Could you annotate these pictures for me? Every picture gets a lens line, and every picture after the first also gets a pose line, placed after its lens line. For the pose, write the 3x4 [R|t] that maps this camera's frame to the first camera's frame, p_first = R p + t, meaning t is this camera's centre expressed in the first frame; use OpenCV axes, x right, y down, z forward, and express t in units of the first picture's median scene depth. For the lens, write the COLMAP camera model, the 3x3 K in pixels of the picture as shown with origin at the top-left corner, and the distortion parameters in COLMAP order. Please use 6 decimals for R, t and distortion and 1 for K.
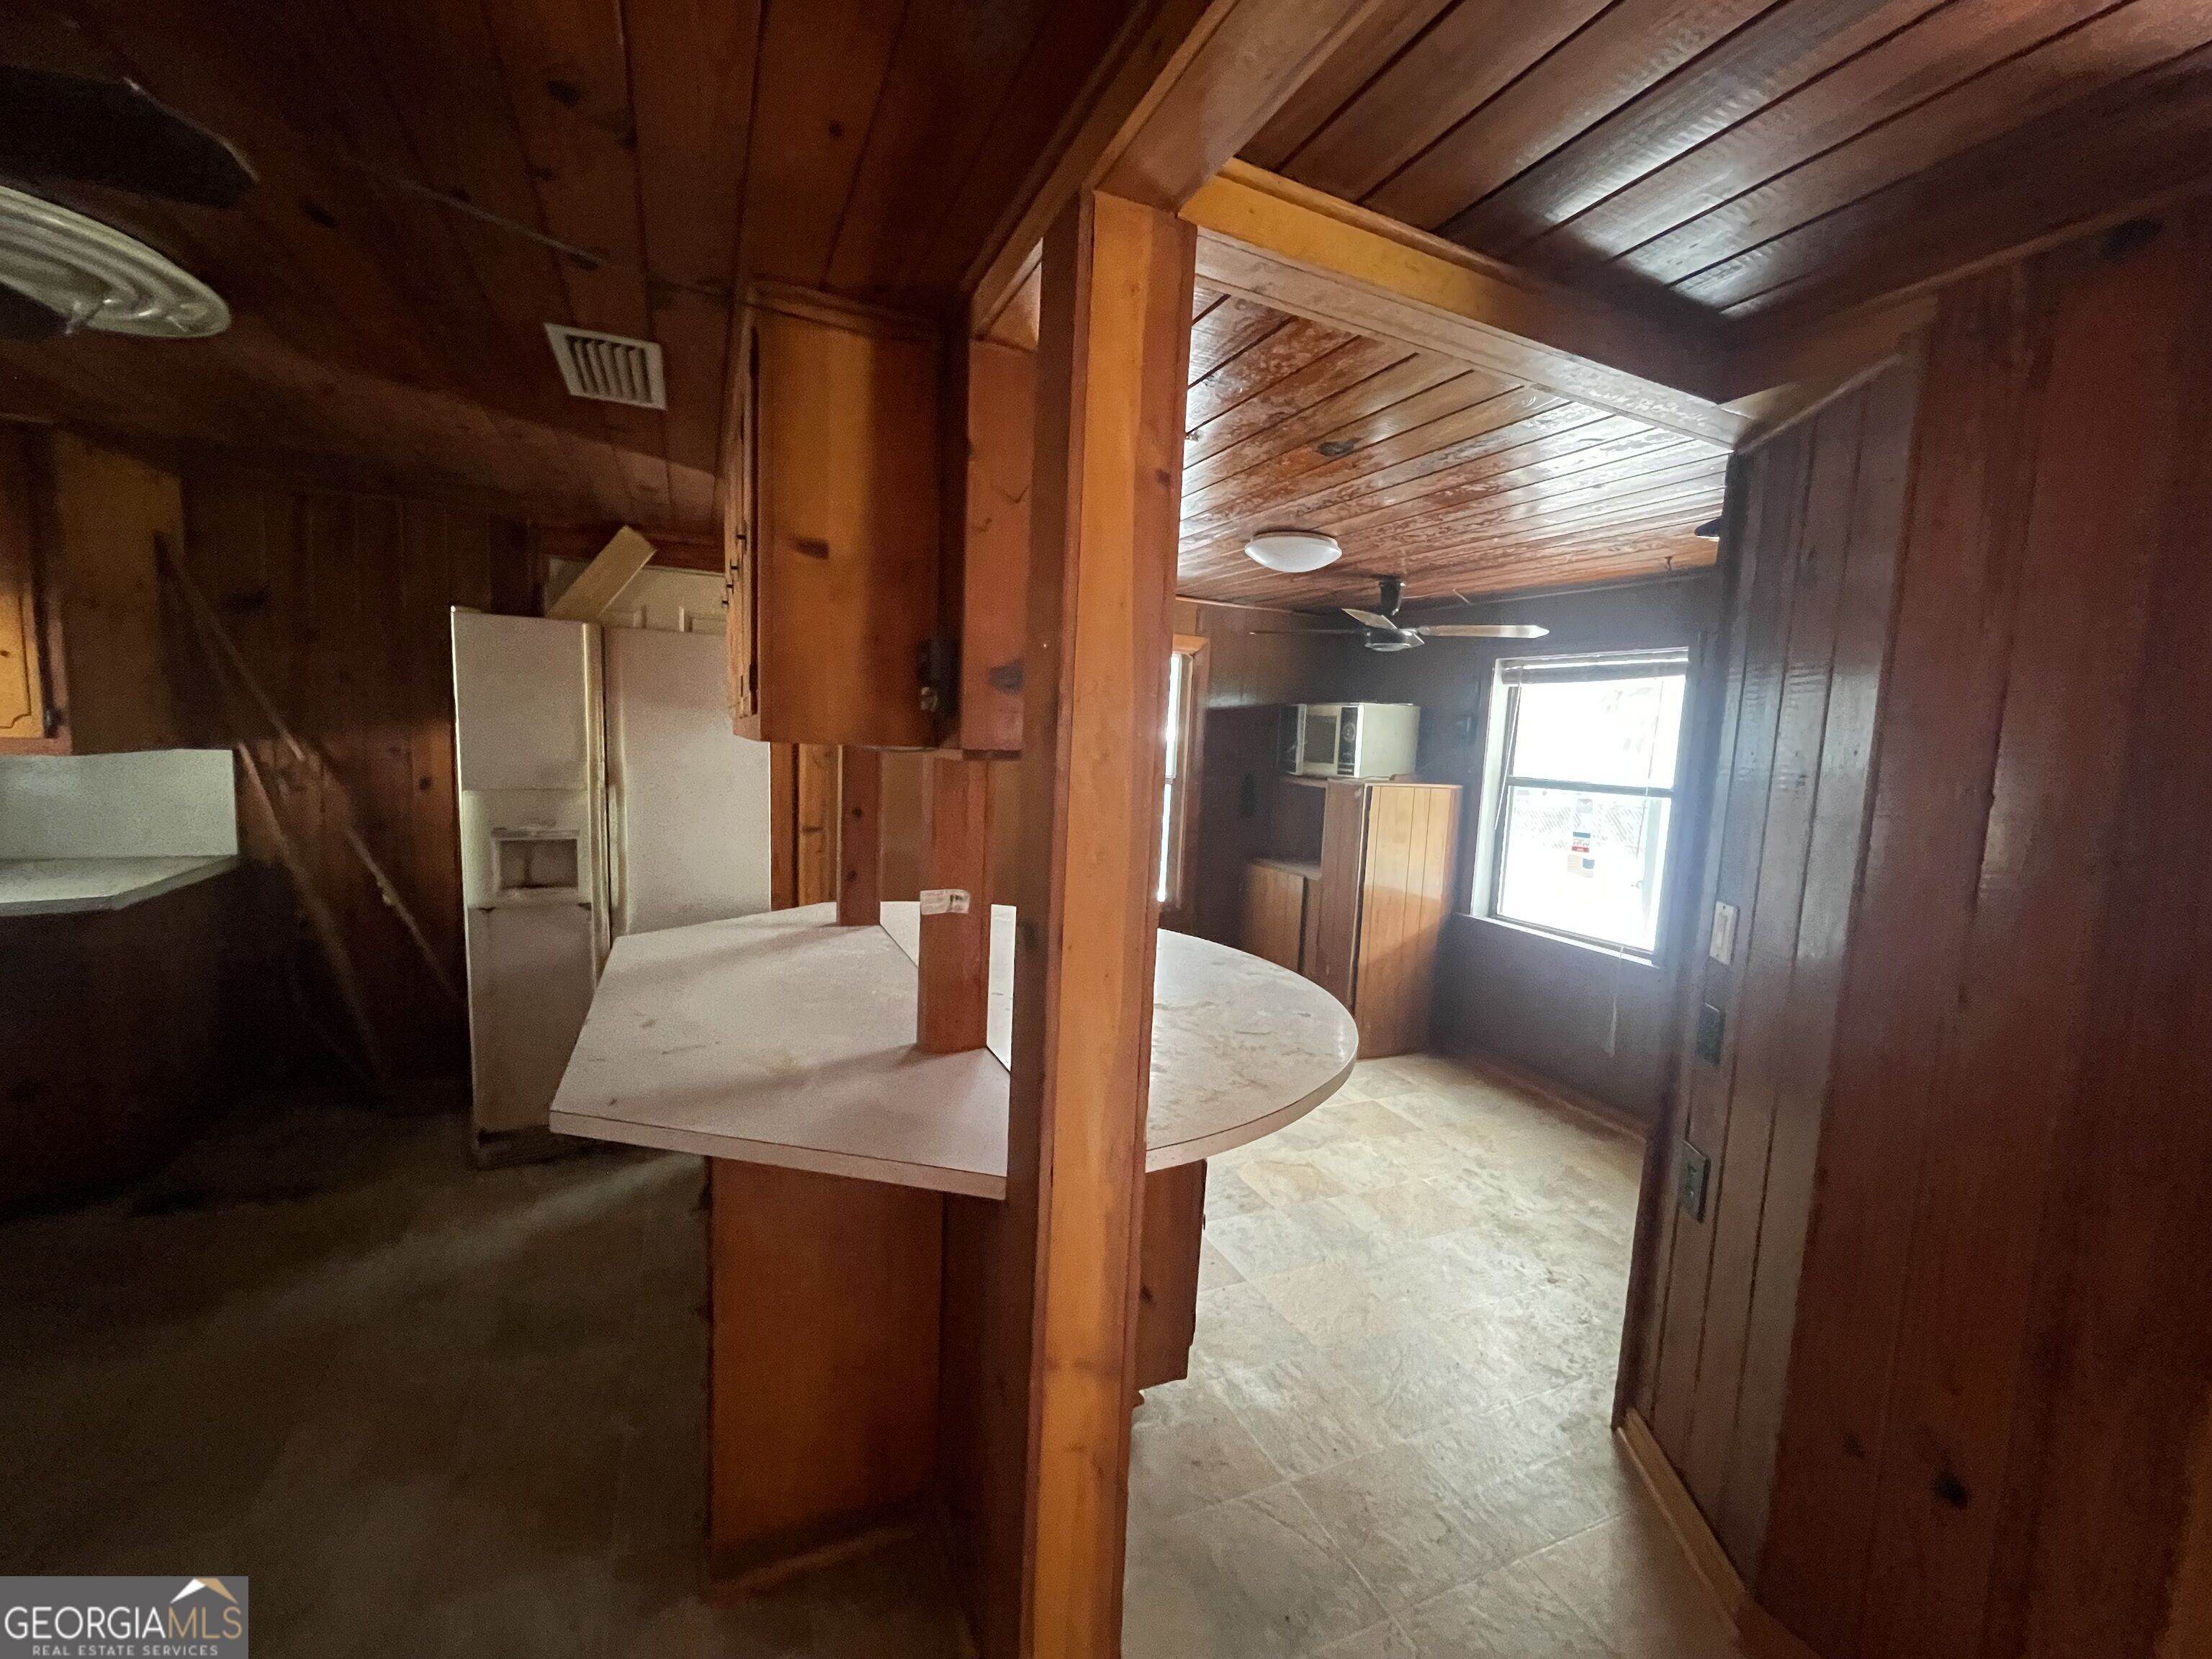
lens RADIAL K [[901.4, 0, 1110.0], [0, 901.4, 833.3], [0, 0, 1]] dist [-0.004570, 0.000632]
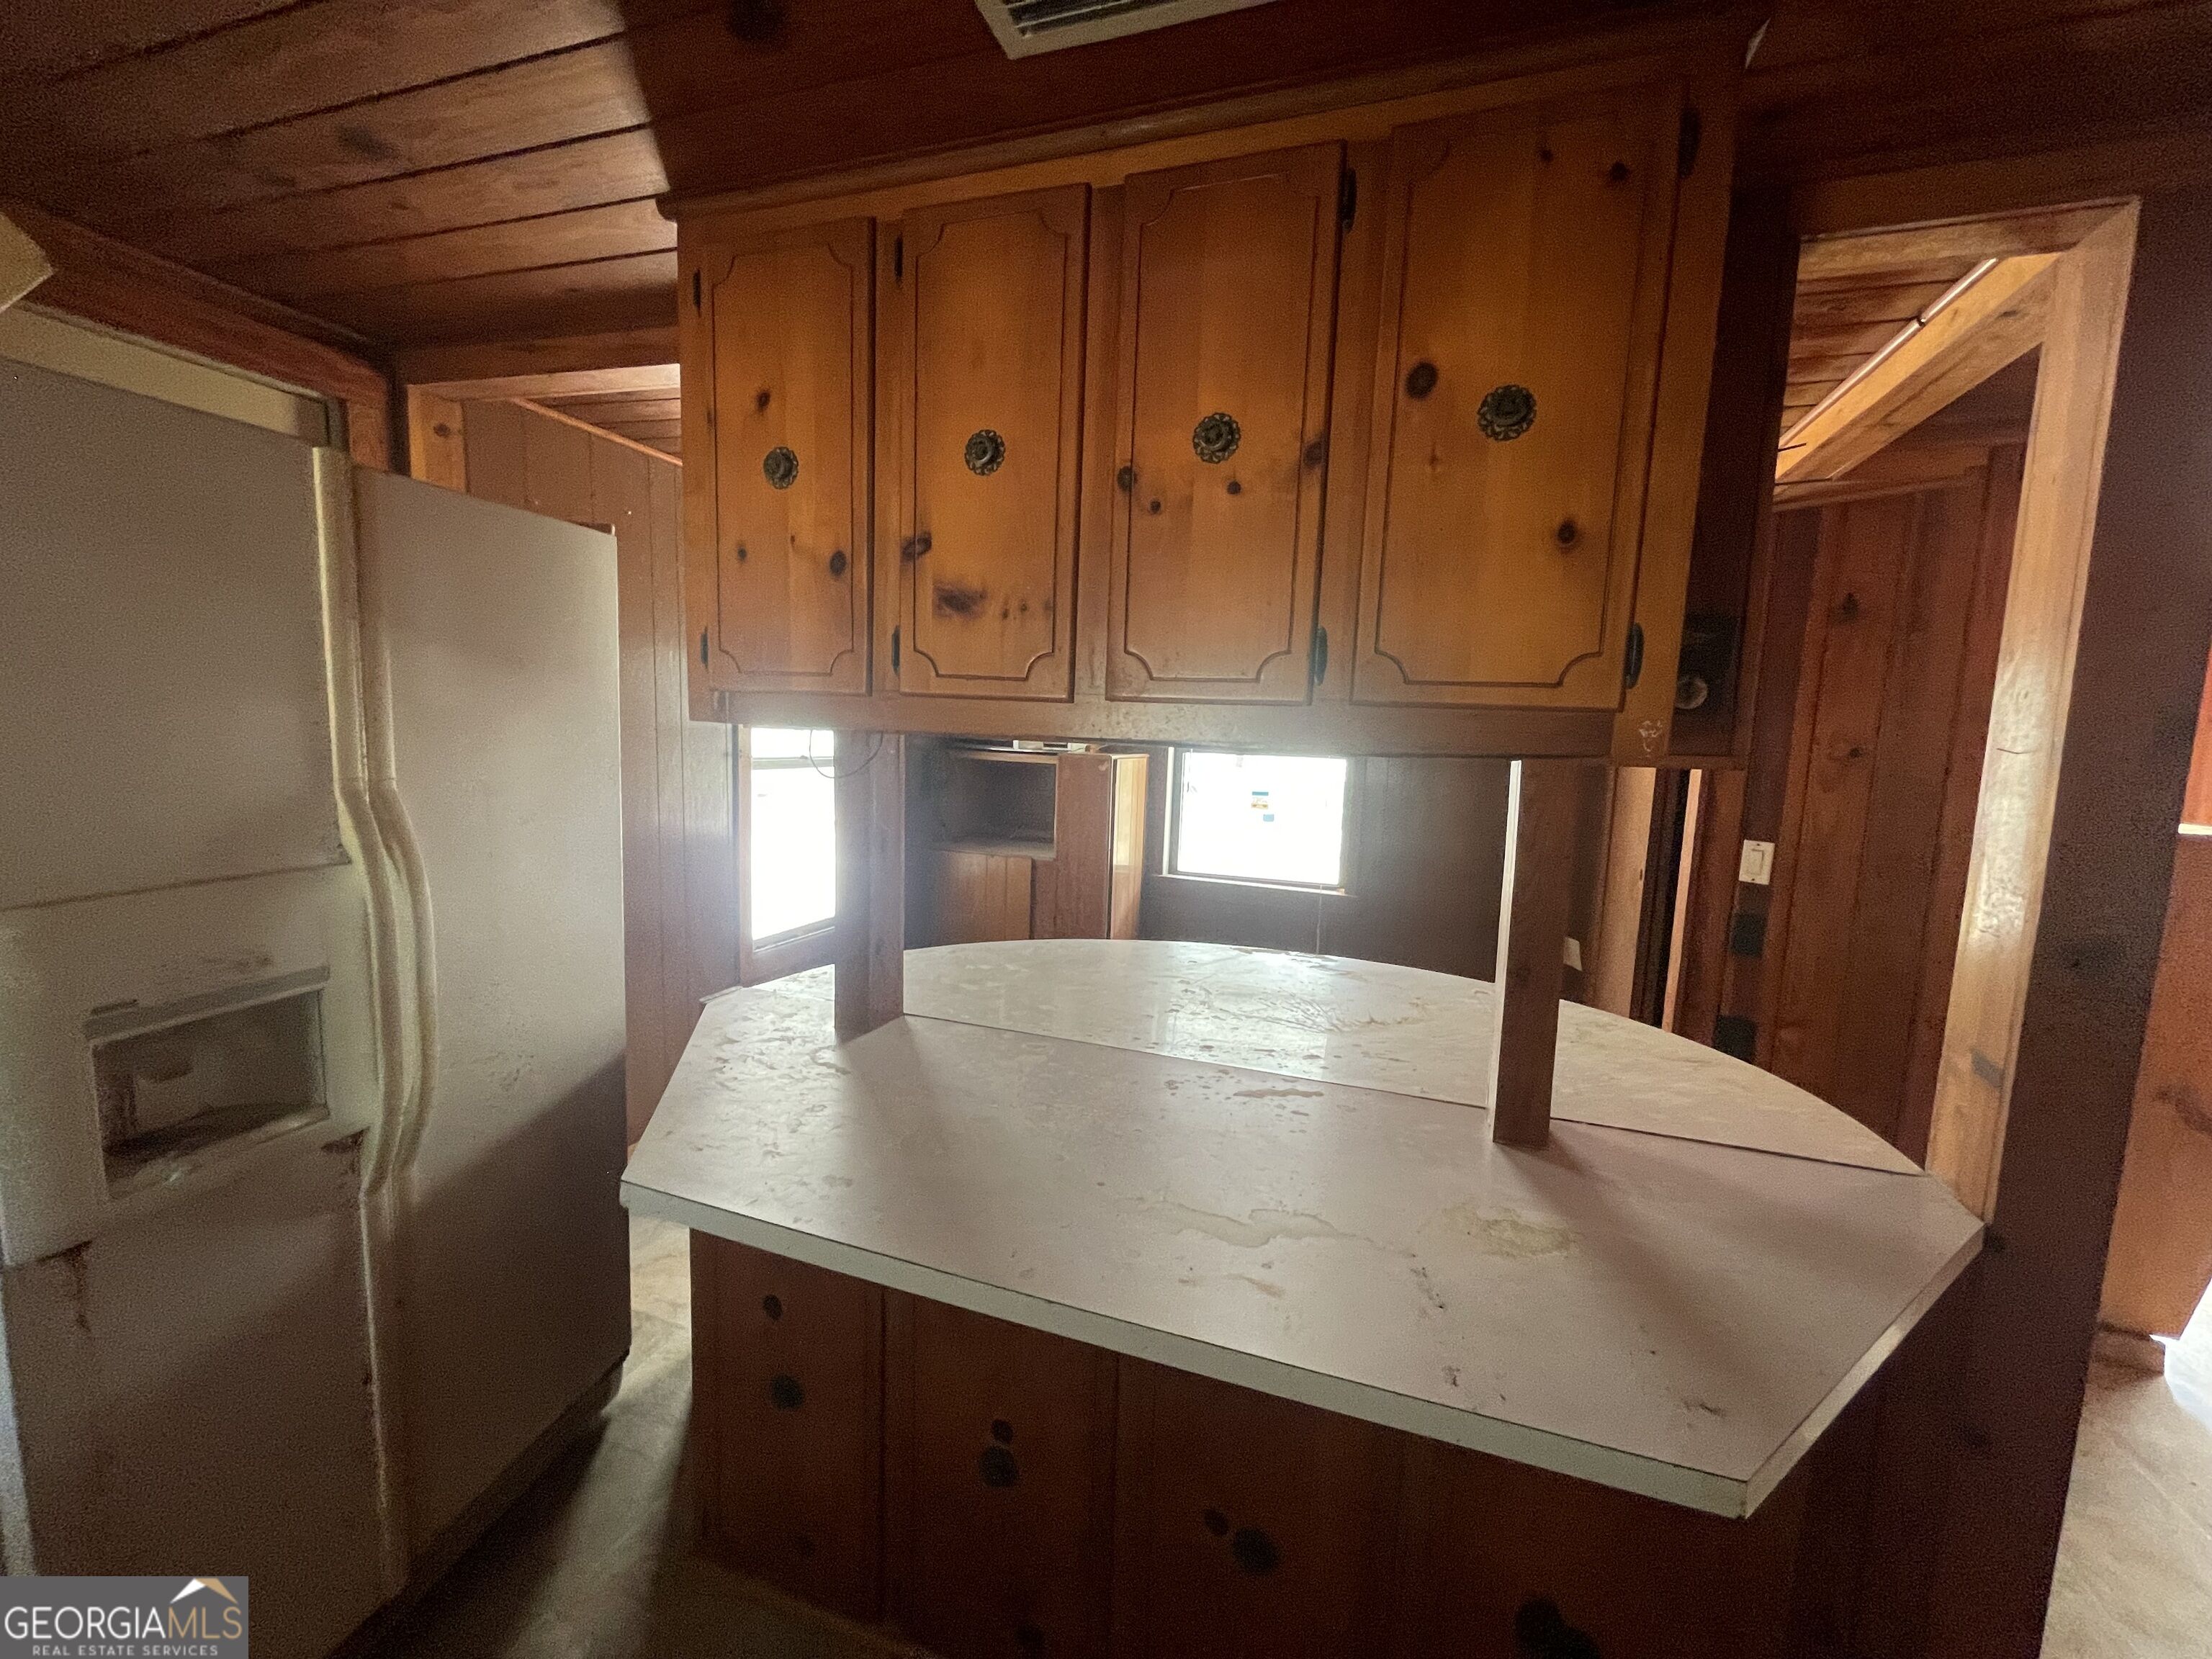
lens RADIAL K [[901.4, 0, 1102.0], [0, 901.4, 828.5], [0, 0, 1]] dist [-0.004570, 0.000632]
pose [[0.687627, -0.098636, 0.719333, -0.569388], [0.067436, 0.995123, 0.071989, -0.063433], [-0.722926, -0.000992, 0.690925, 0.422945]]
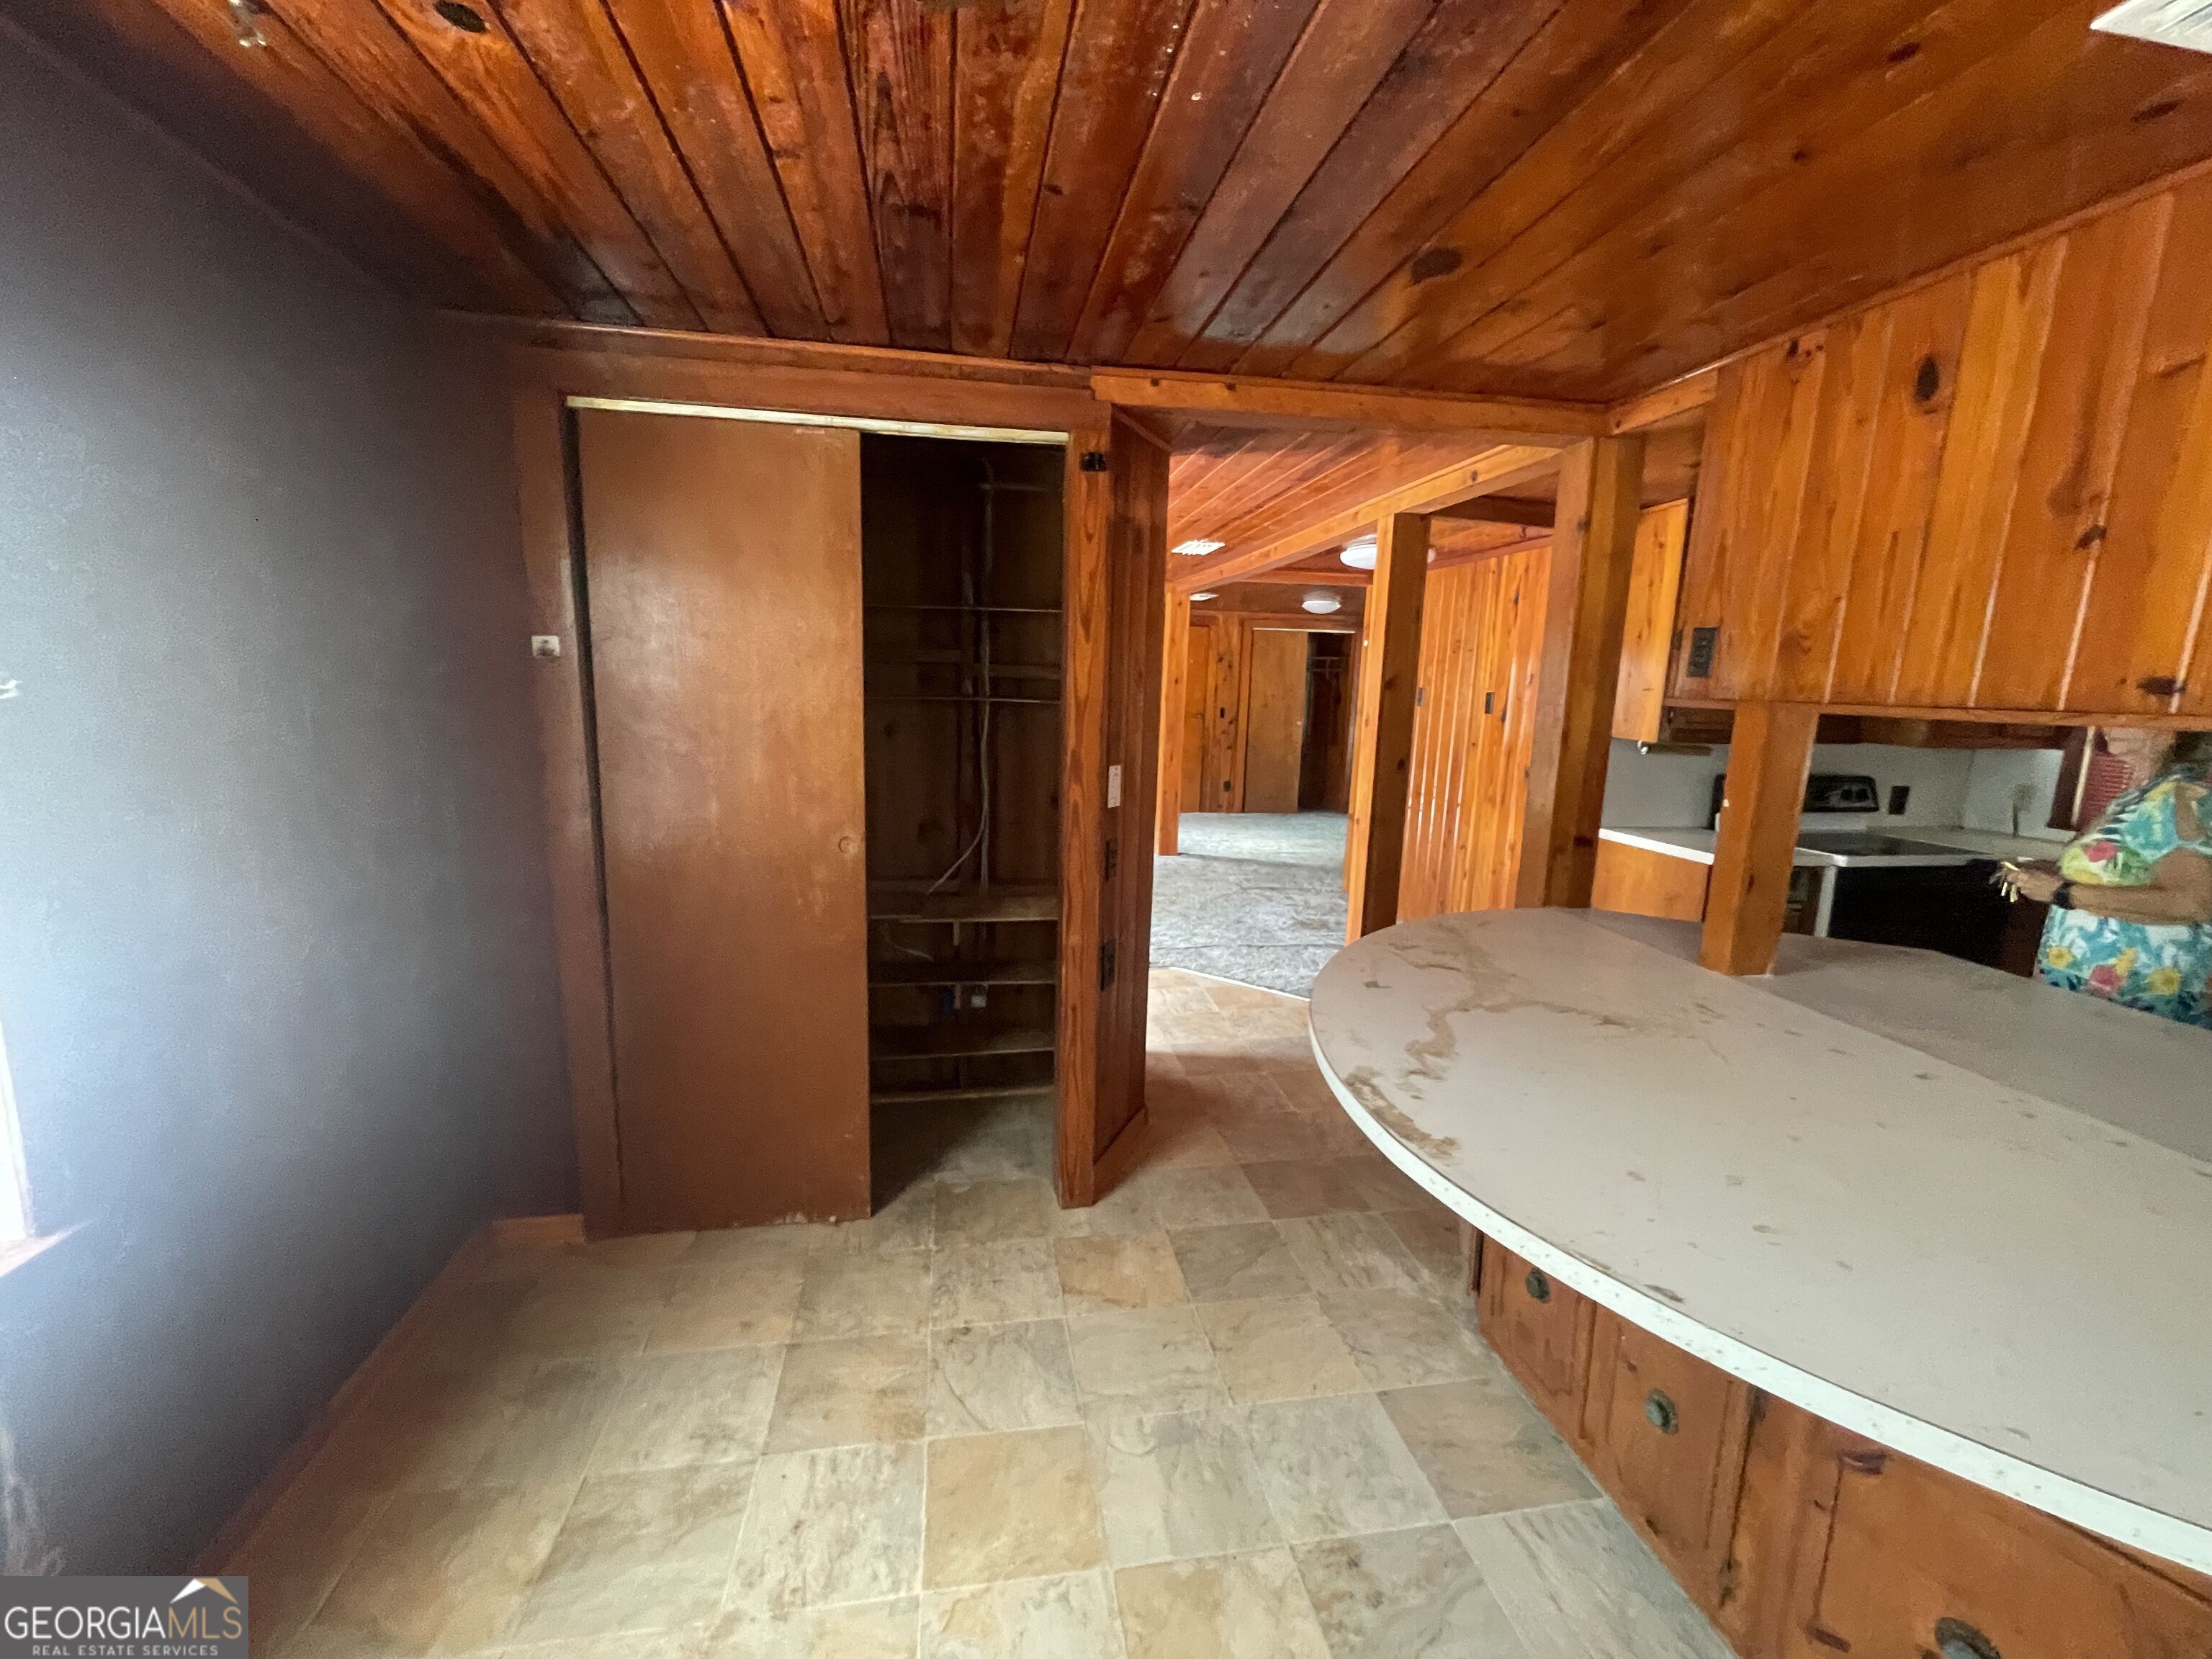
lens RADIAL K [[901.4, 0, 1116.6], [0, 901.4, 828.9], [0, 0, 1]] dist [-0.004570, 0.000632]
pose [[-0.965875, -0.117116, 0.231016, 0.189895], [-0.053564, 0.962969, 0.264238, -0.109179], [-0.253408, 0.242847, -0.936381, 1.286921]]
